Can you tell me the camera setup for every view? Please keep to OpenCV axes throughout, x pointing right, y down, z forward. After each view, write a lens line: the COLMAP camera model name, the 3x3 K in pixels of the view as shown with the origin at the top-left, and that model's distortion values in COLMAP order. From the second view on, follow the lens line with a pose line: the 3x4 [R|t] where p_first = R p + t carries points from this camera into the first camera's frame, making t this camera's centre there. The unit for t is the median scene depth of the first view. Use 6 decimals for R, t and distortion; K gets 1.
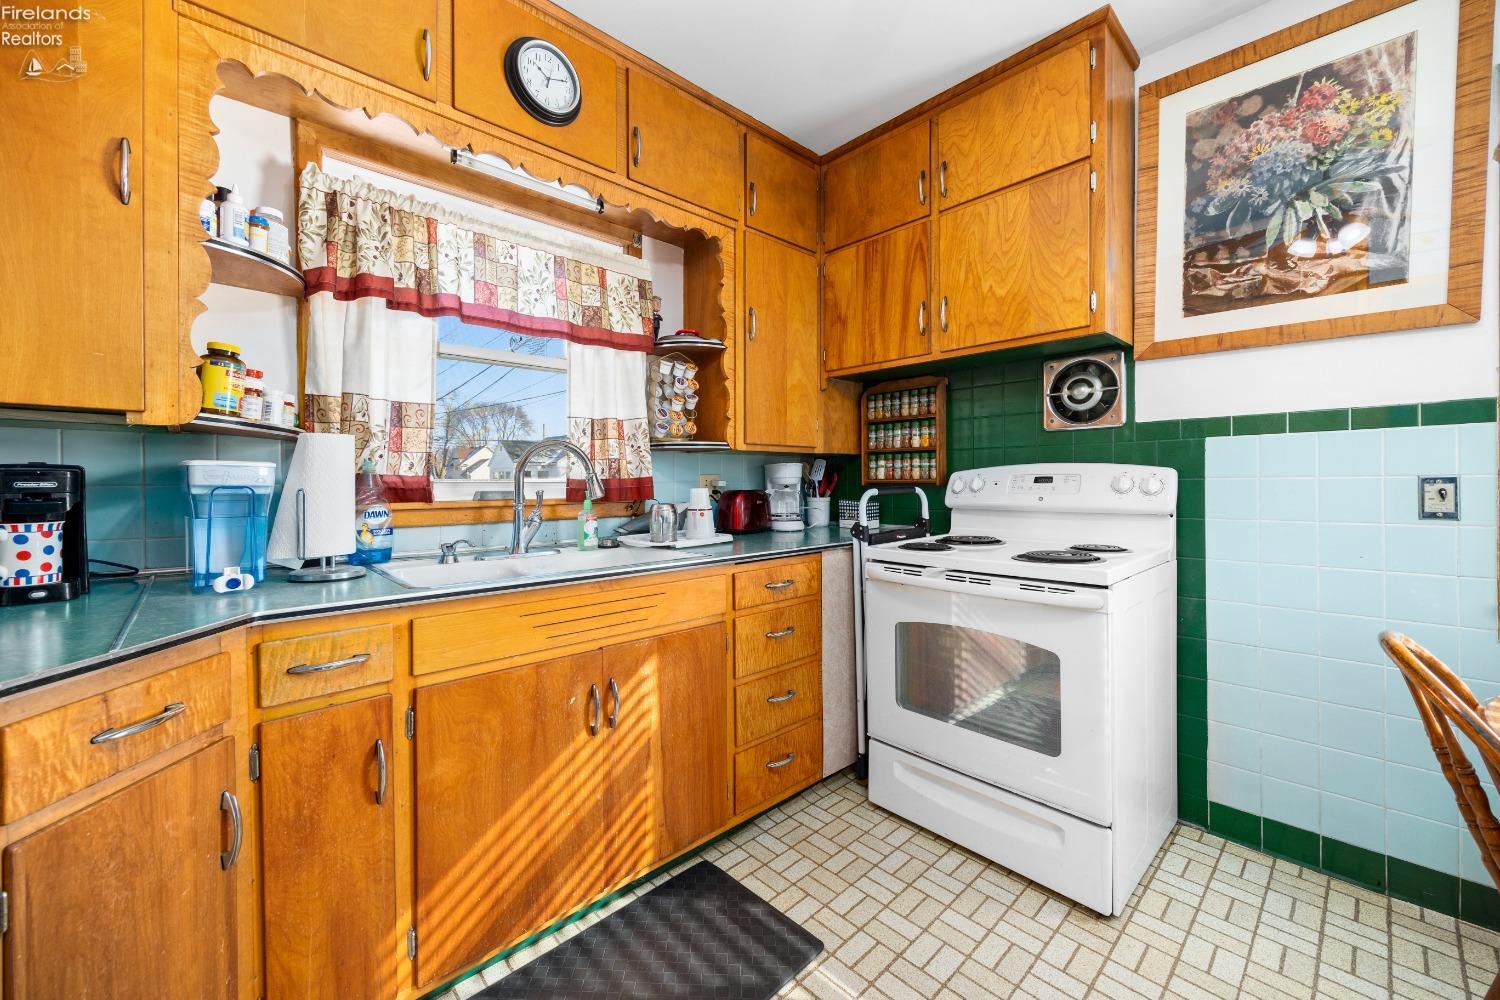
lens RADIAL K [[586.8, 0, 748.3], [0, 586.8, 487.9], [0, 0, 1]] dist [0.000779, -0.000618]
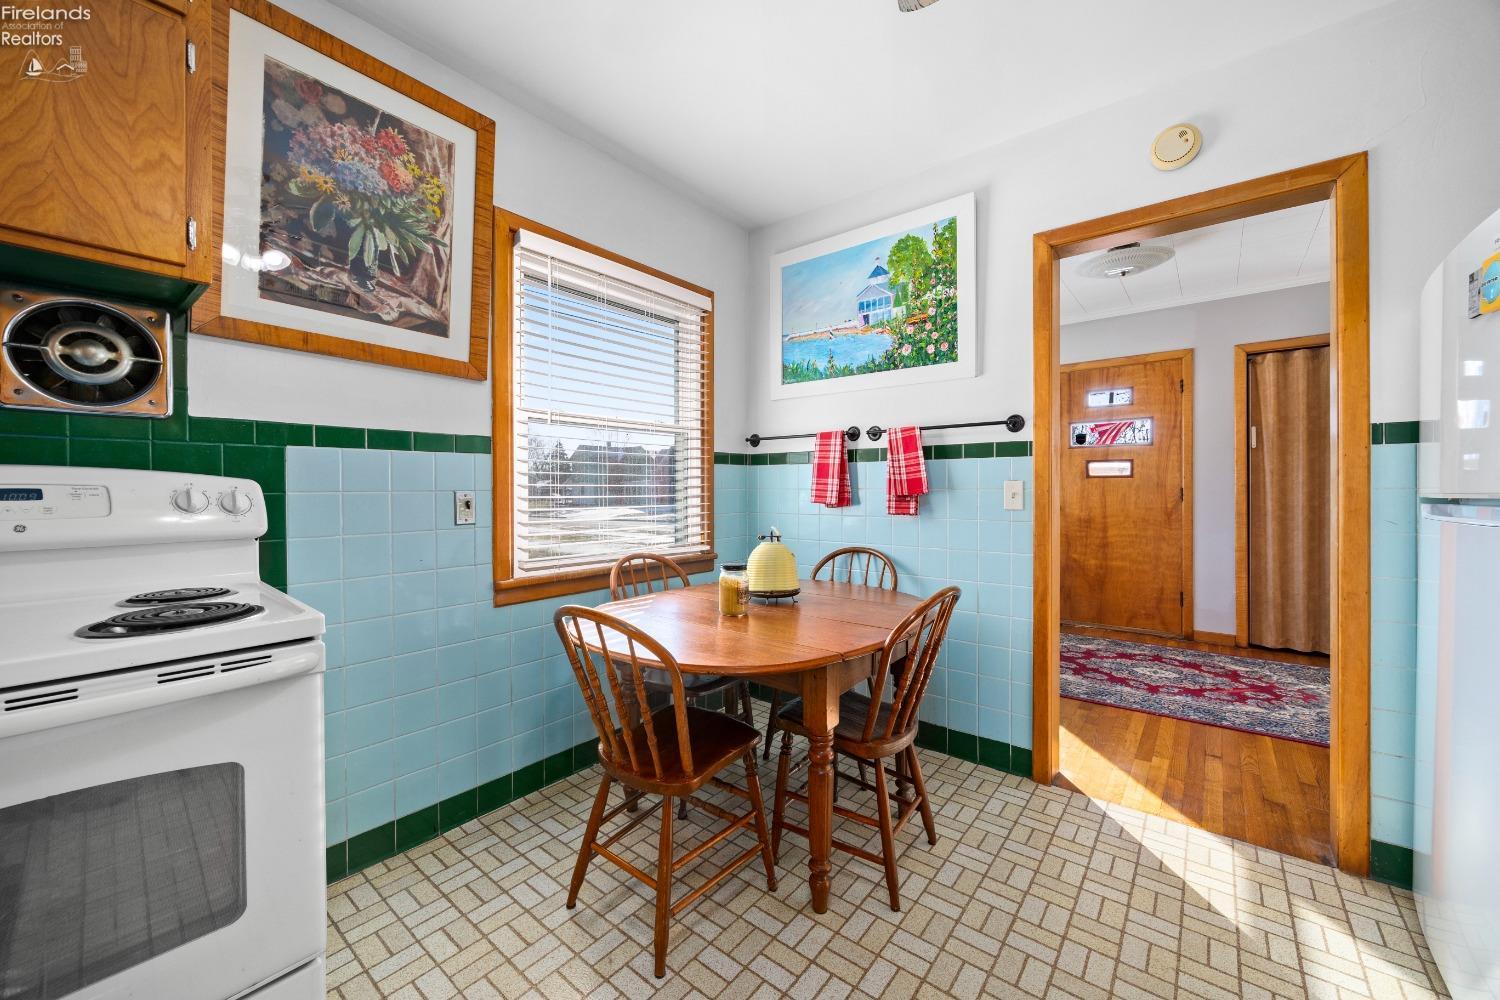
lens RADIAL K [[573.4, 0, 756.1], [0, 573.4, 493.5], [0, 0, 1]] dist [-0.001784, -0.000310]
pose [[-0.144889, 0.000298, 0.989448, -0.162762], [0.015132, 0.999884, 0.001915, -0.006330], [-0.989332, 0.015250, -0.144877, 0.451736]]
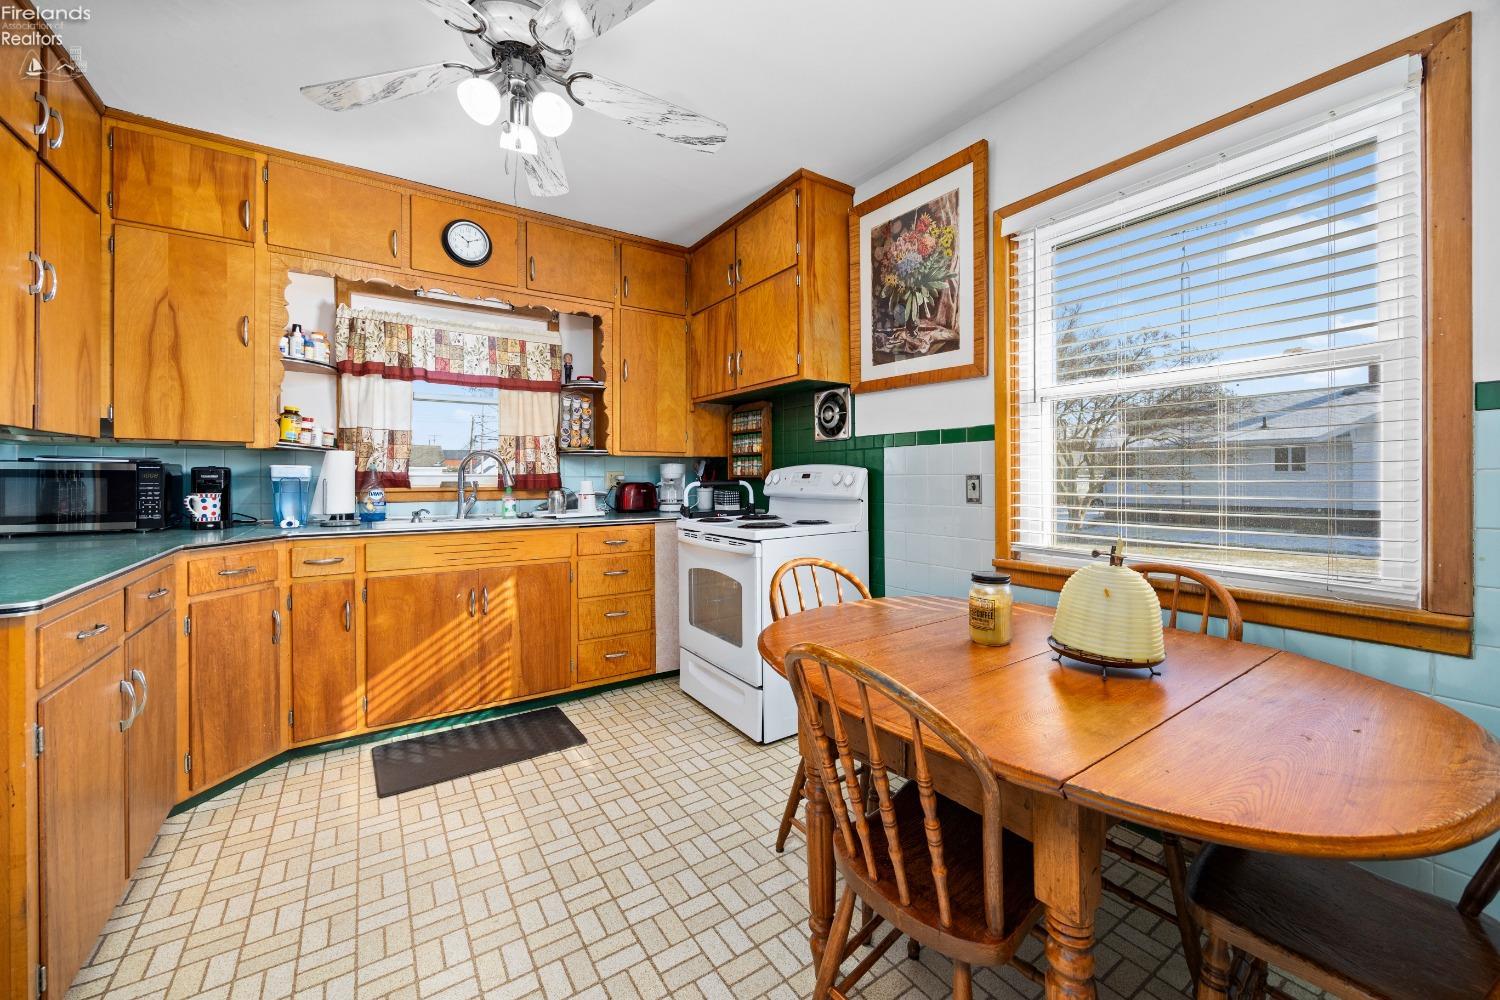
lens RADIAL K [[577.5, 0, 749.5], [0, 577.5, 480.8], [0, 0, 1]] dist [-0.002789, -0.000258]
pose [[0.986251, 0.005635, -0.165160, 0.710637], [-0.006134, 0.999978, -0.002513, 0.002715], [0.165142, 0.003491, 0.986264, -0.498164]]
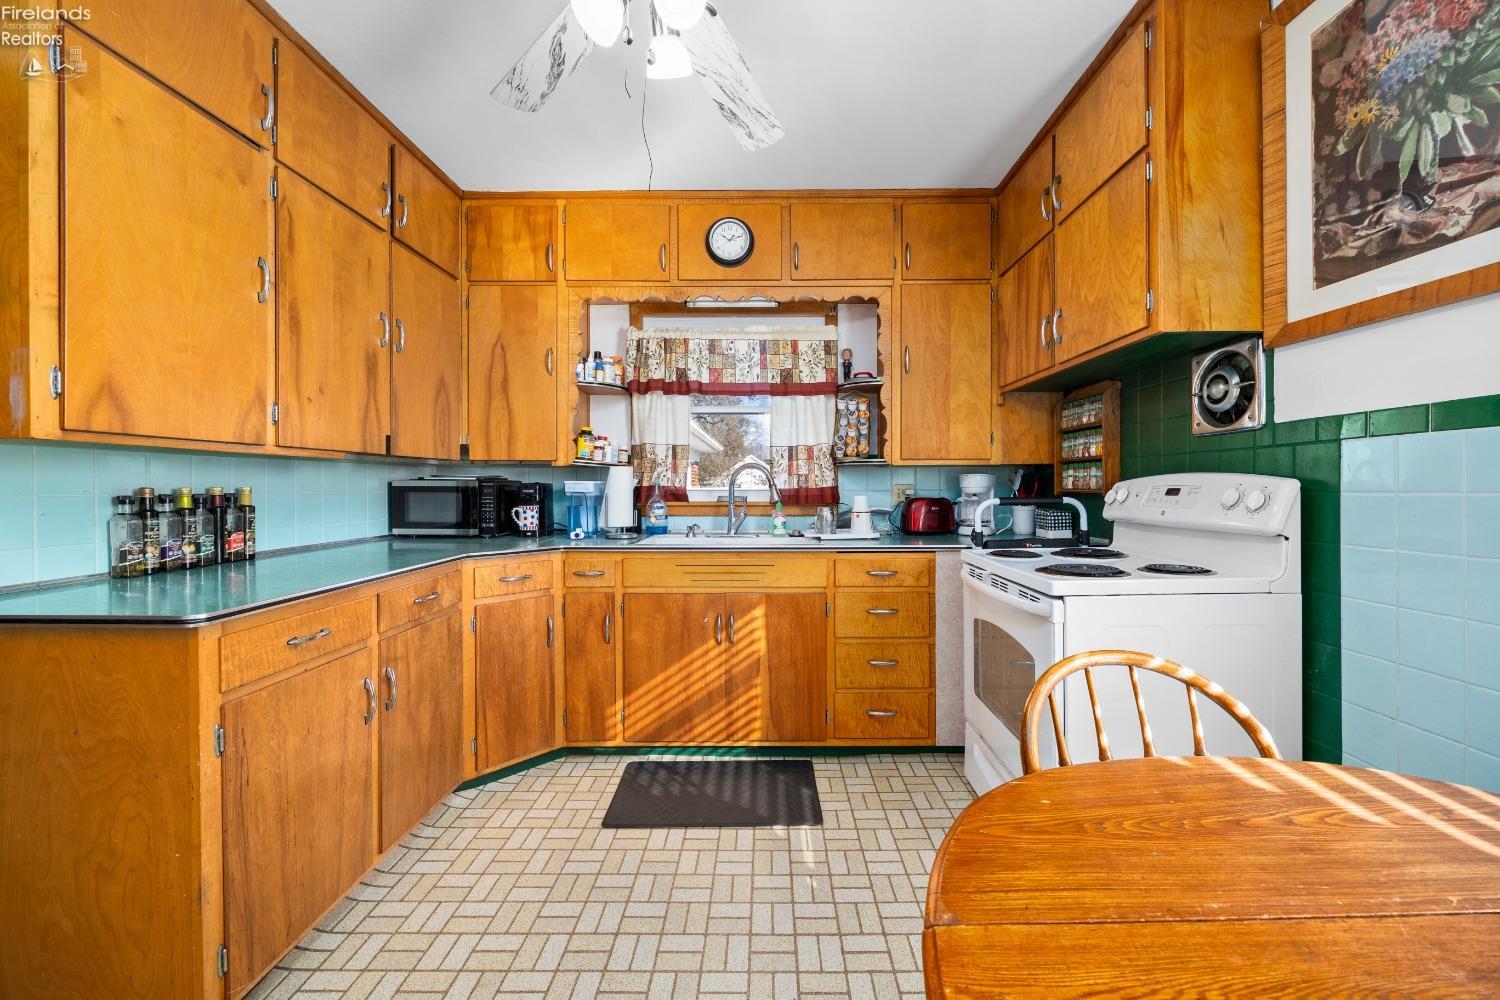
lens RADIAL K [[575.8, 0, 765.8], [0, 575.8, 494.0], [0, 0, 1]] dist [-0.003865, -0.000249]
pose [[0.727696, 0.012379, -0.685788, 0.772335], [-0.009462, 0.999923, 0.008009, -0.013886], [0.685835, 0.000661, 0.727757, -0.075862]]
